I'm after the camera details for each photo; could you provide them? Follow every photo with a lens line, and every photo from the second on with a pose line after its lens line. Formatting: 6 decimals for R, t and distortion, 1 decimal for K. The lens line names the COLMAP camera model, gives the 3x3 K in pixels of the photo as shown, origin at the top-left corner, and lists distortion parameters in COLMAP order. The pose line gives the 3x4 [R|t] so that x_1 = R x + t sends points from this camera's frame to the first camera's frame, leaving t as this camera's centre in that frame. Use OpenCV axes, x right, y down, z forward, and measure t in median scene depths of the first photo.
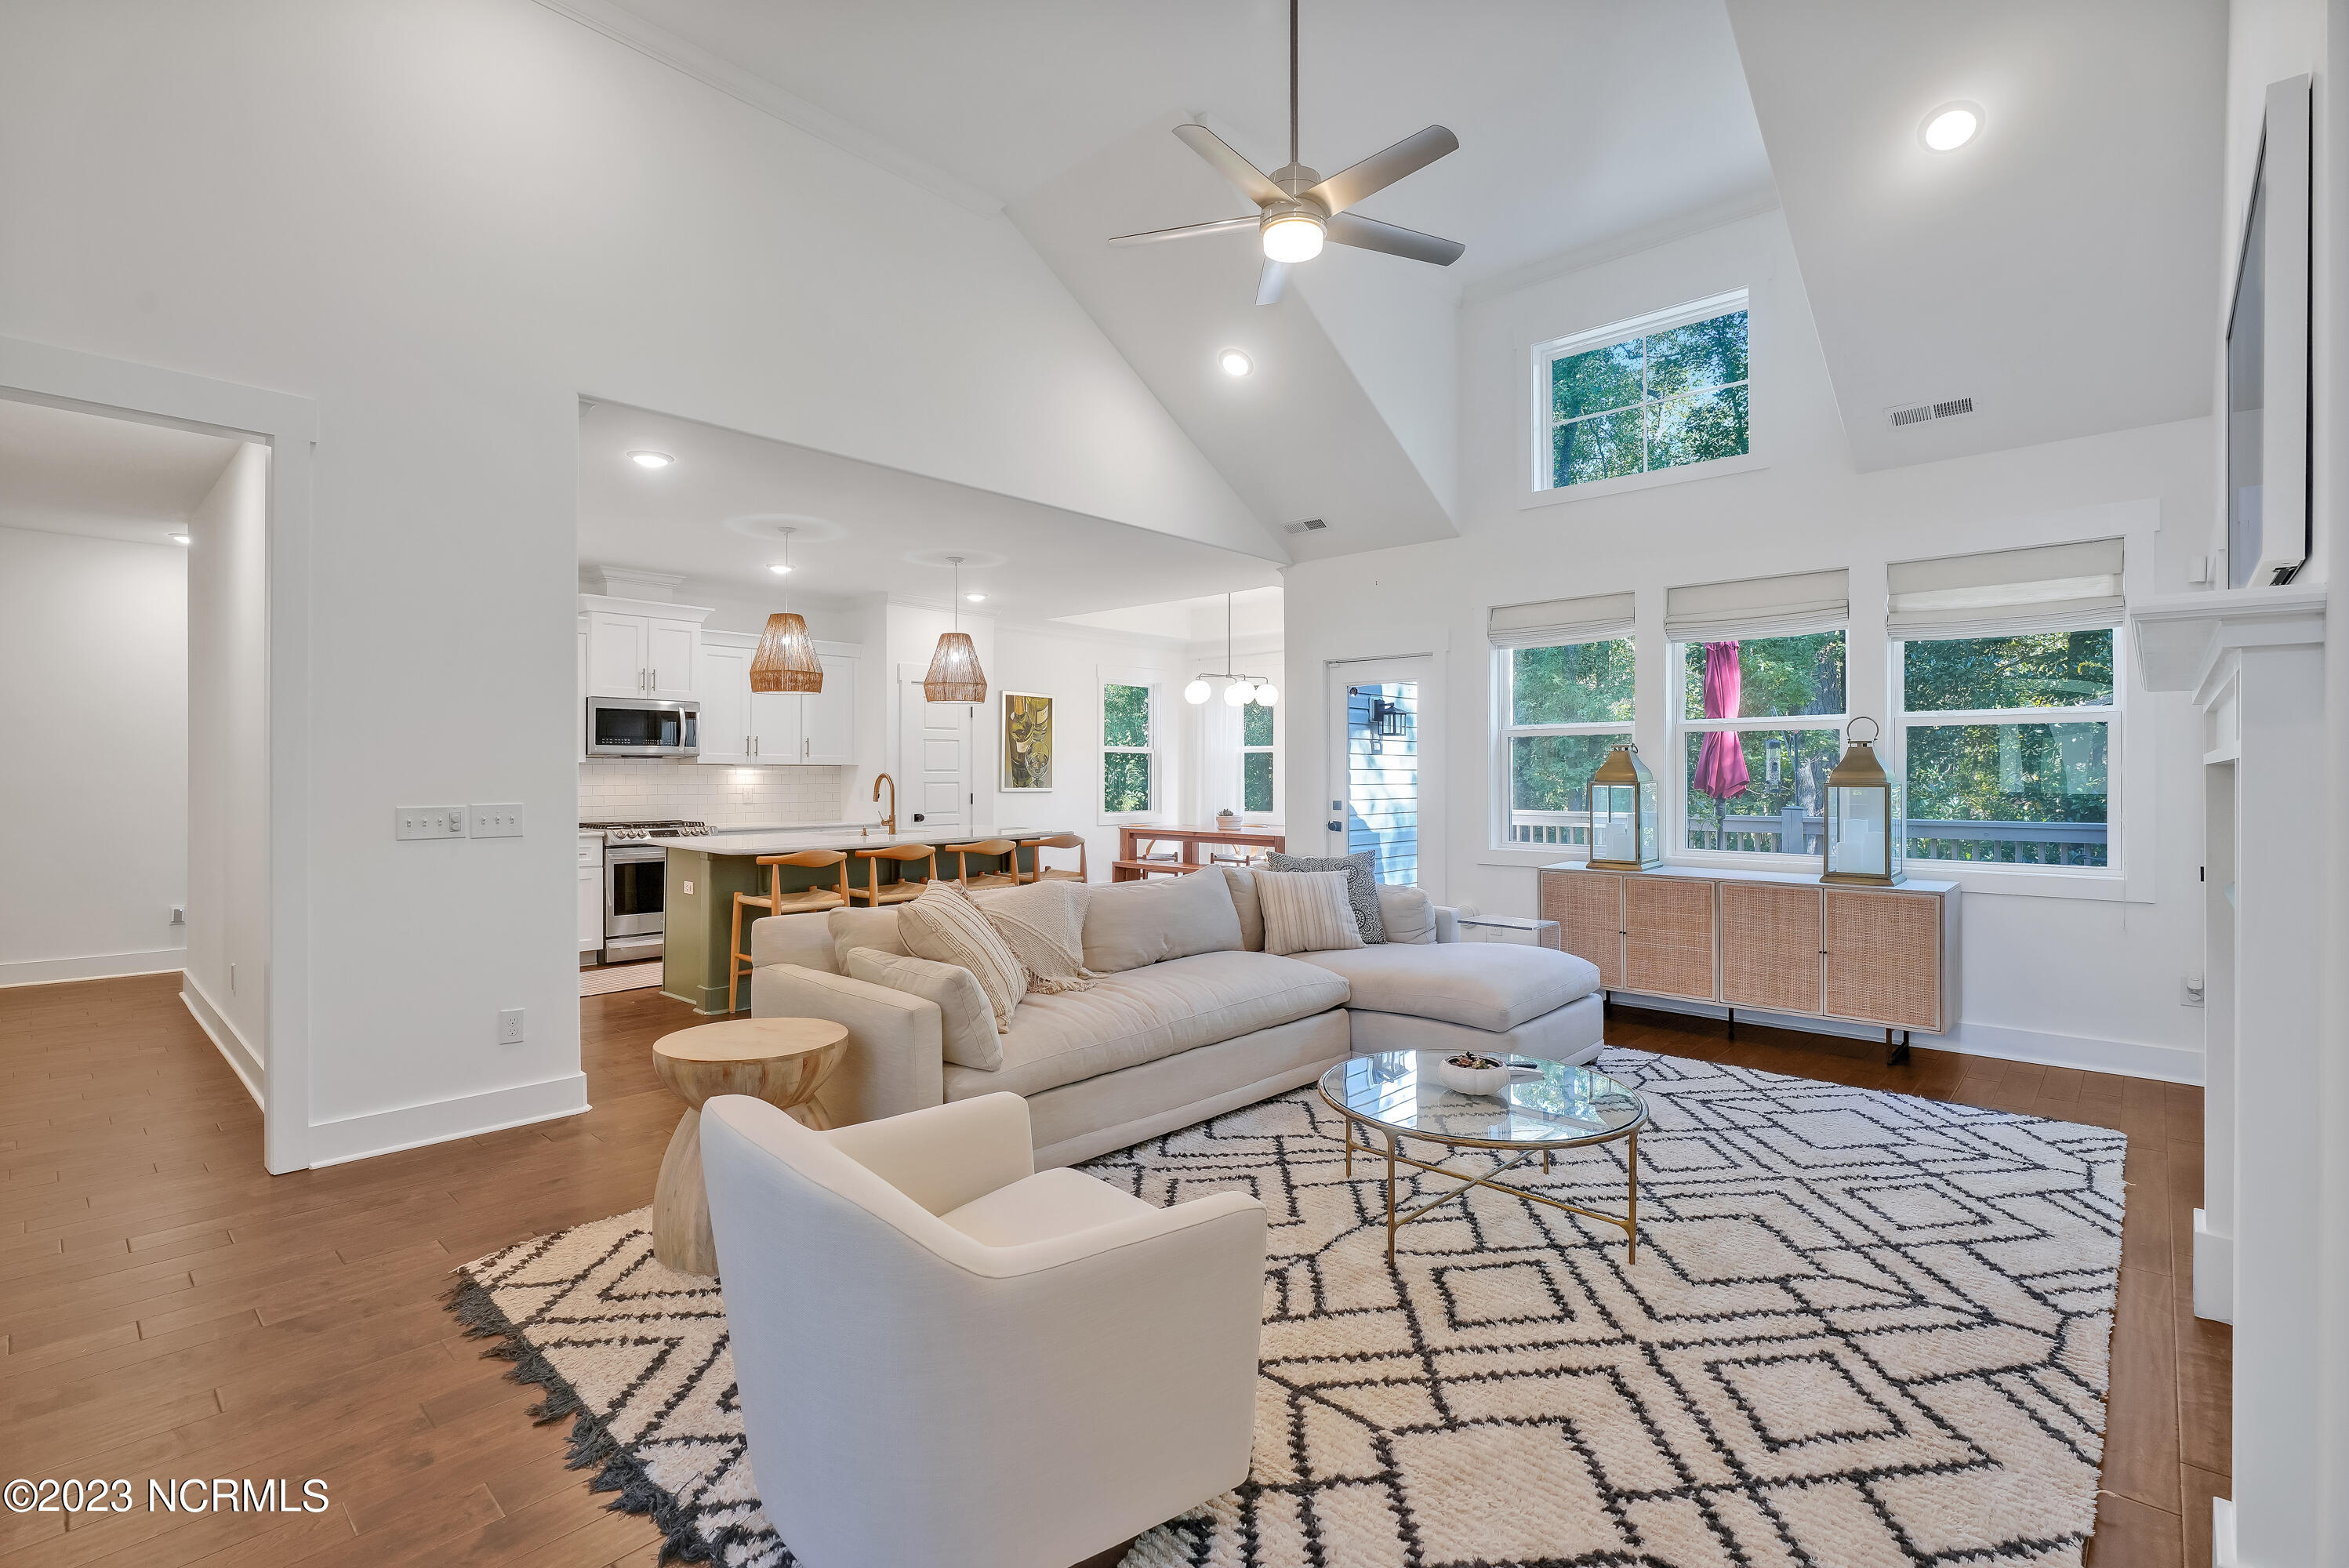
lens RADIAL K [[1073.8, 0, 1168.8], [0, 1073.8, 773.4], [0, 0, 1]] dist [-0.015719, 0.004581]
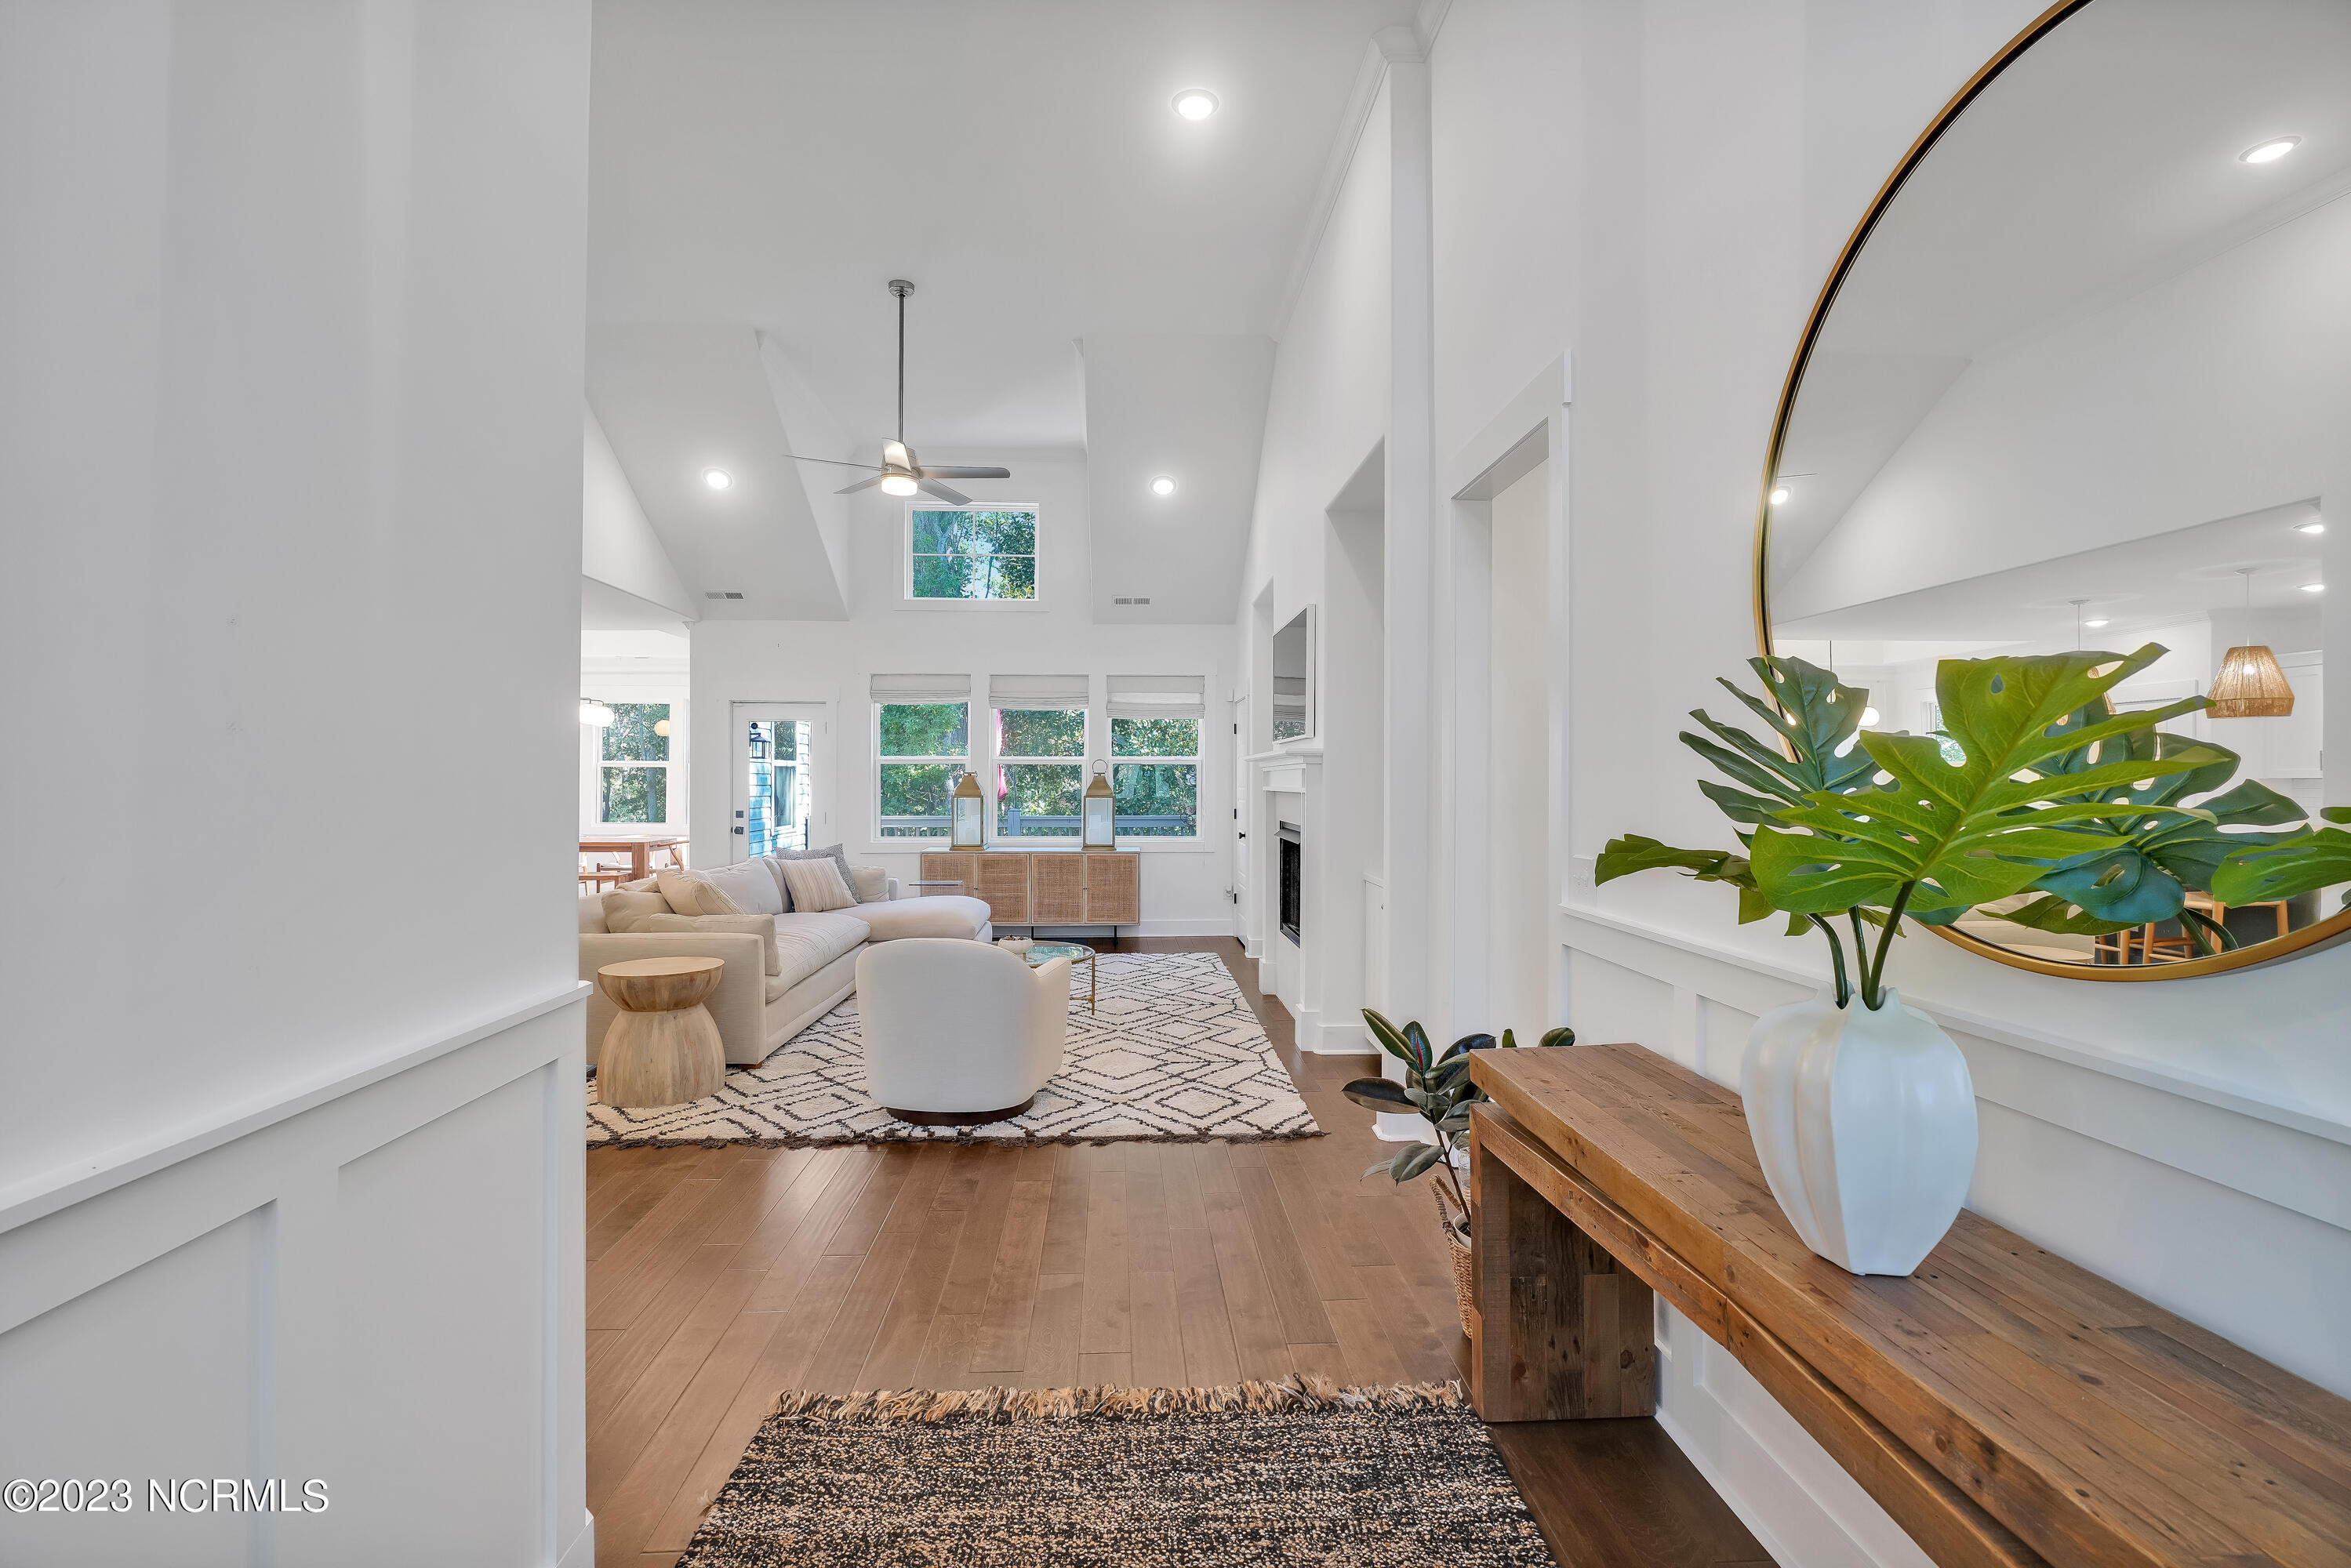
lens RADIAL K [[1074.7, 0, 1169.2], [0, 1074.7, 781.8], [0, 0, 1]] dist [-0.015719, 0.004581]
pose [[0.695342, 0.002268, 0.718676, -0.643189], [-0.003138, 0.999995, -0.000120, -0.016439], [-0.718672, -0.002172, 0.695345, -0.403686]]
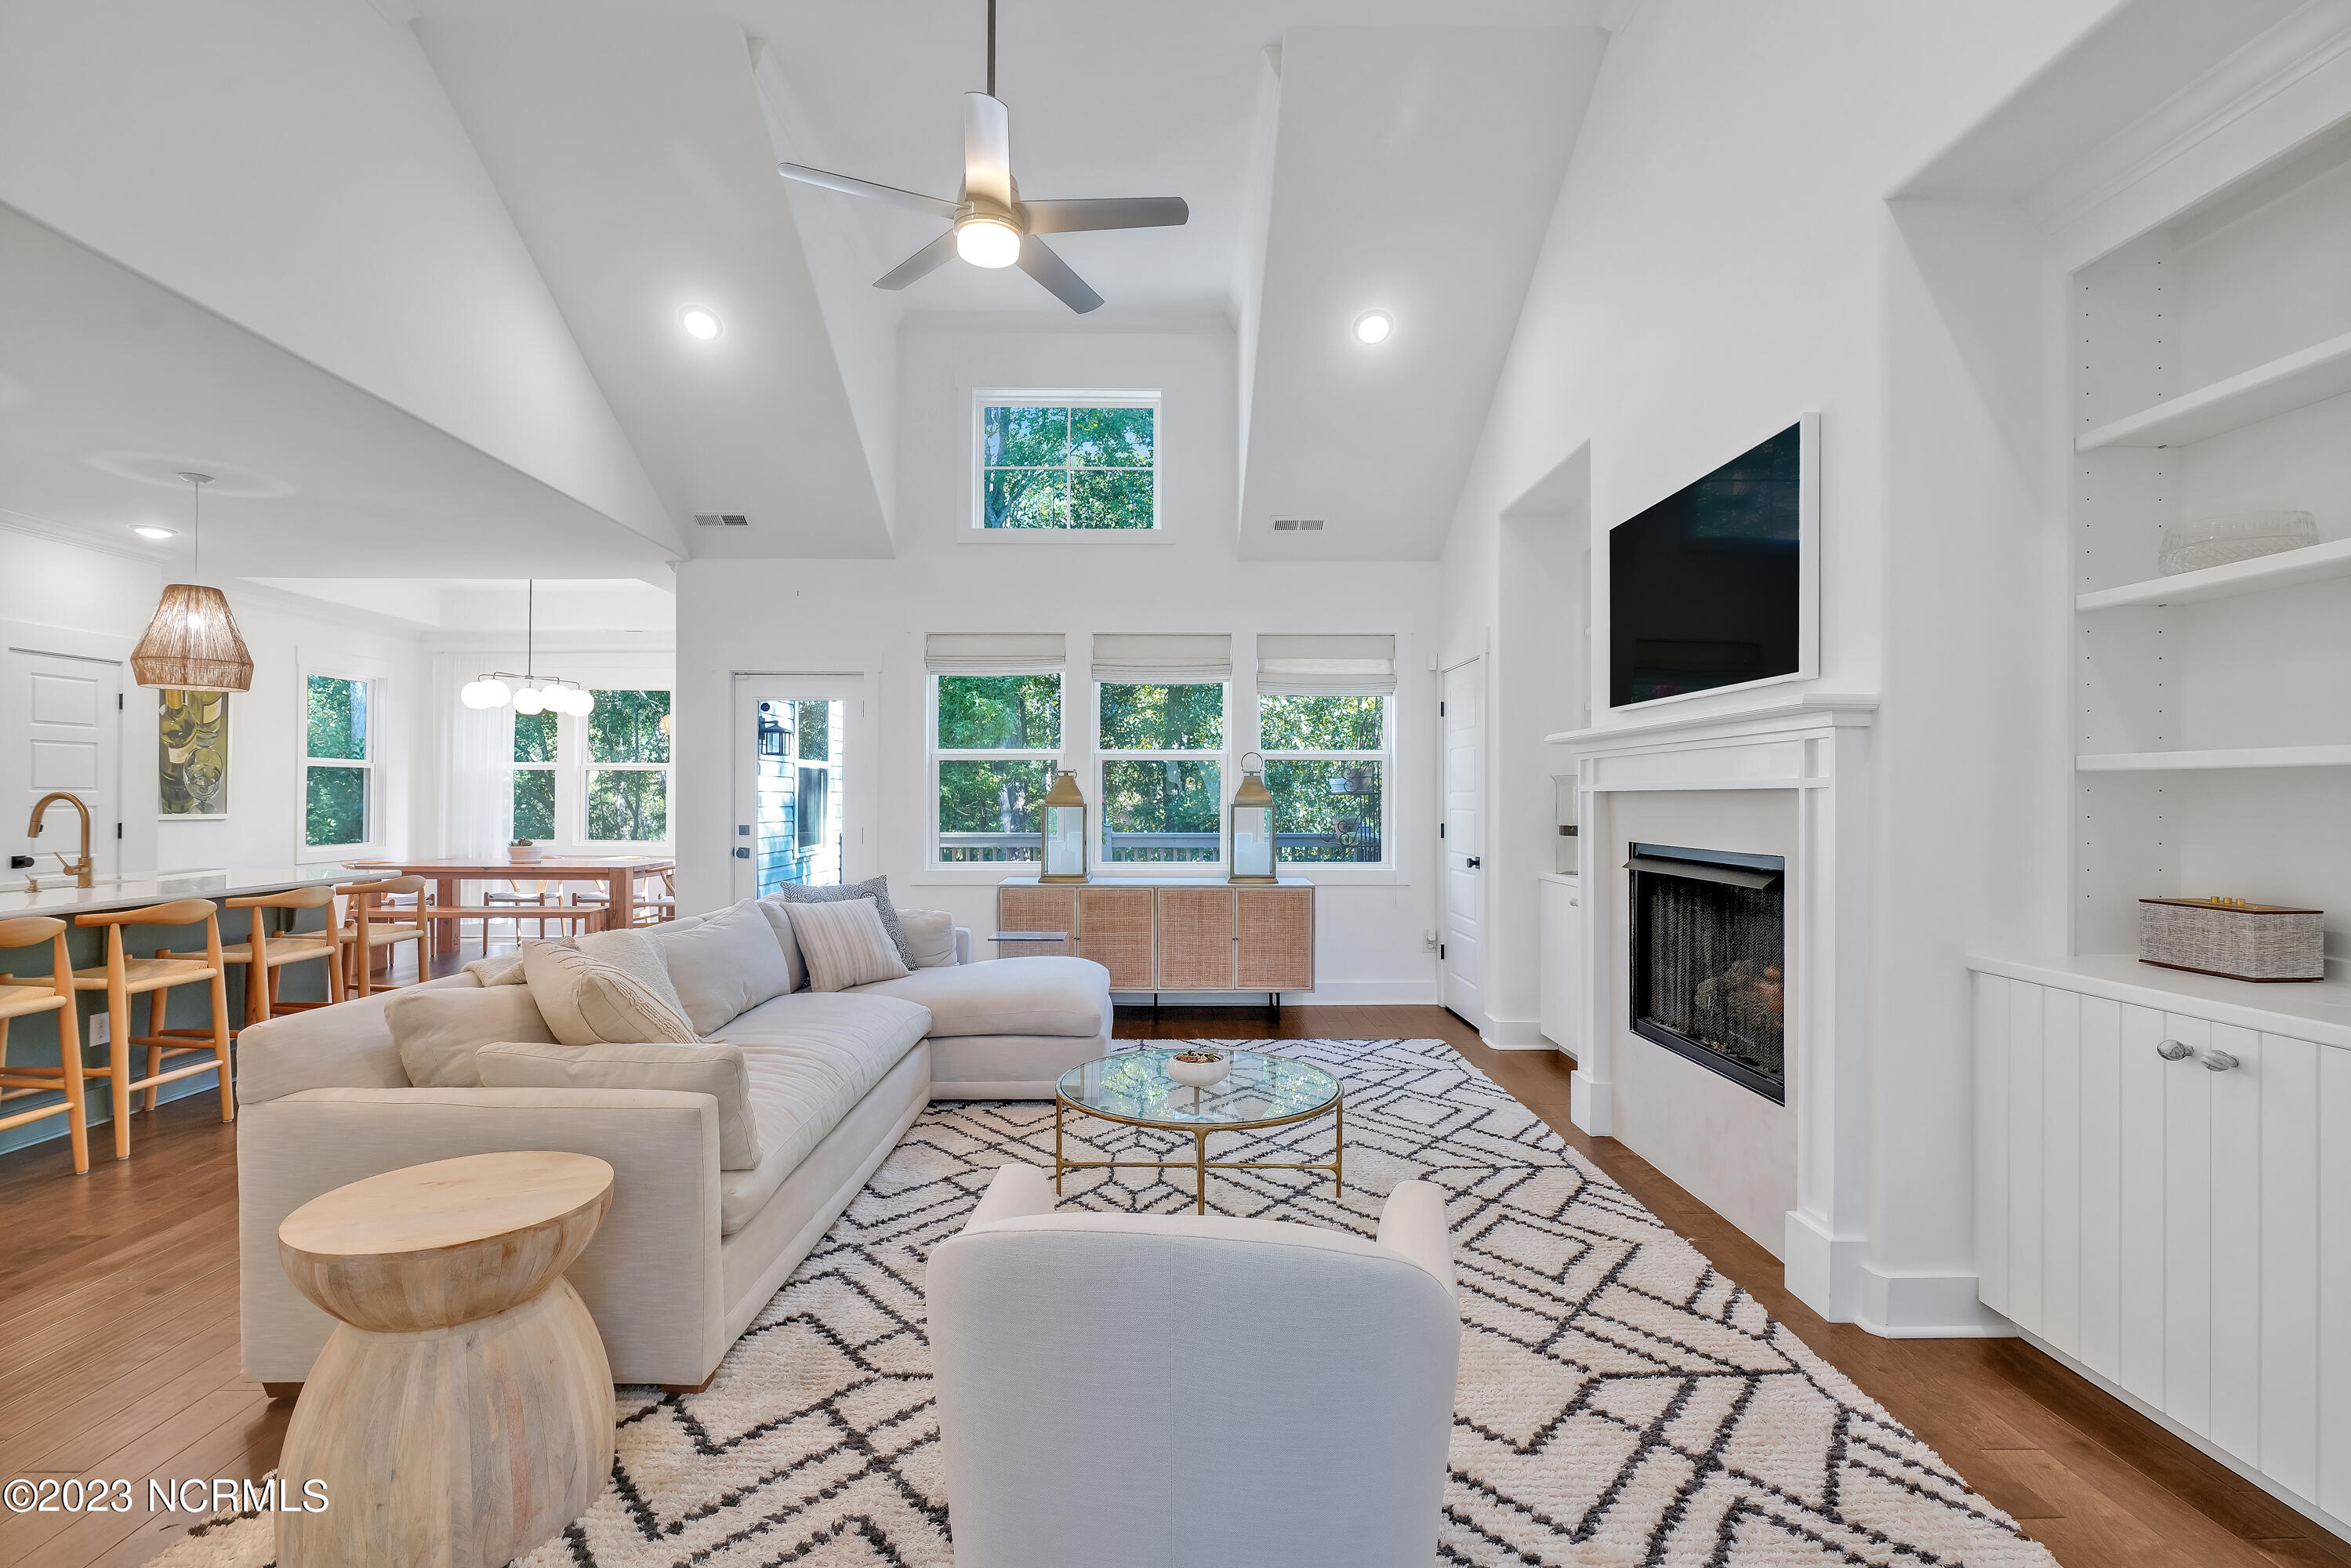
lens RADIAL K [[1074.8, 0, 1160.6], [0, 1074.8, 789.2], [0, 0, 1]] dist [-0.015719, 0.004581]
pose [[0.726721, 0.007668, 0.686890, -0.337368], [-0.002619, 0.999961, -0.008392, 0.002479], [-0.686927, 0.004299, 0.726713, 0.149601]]
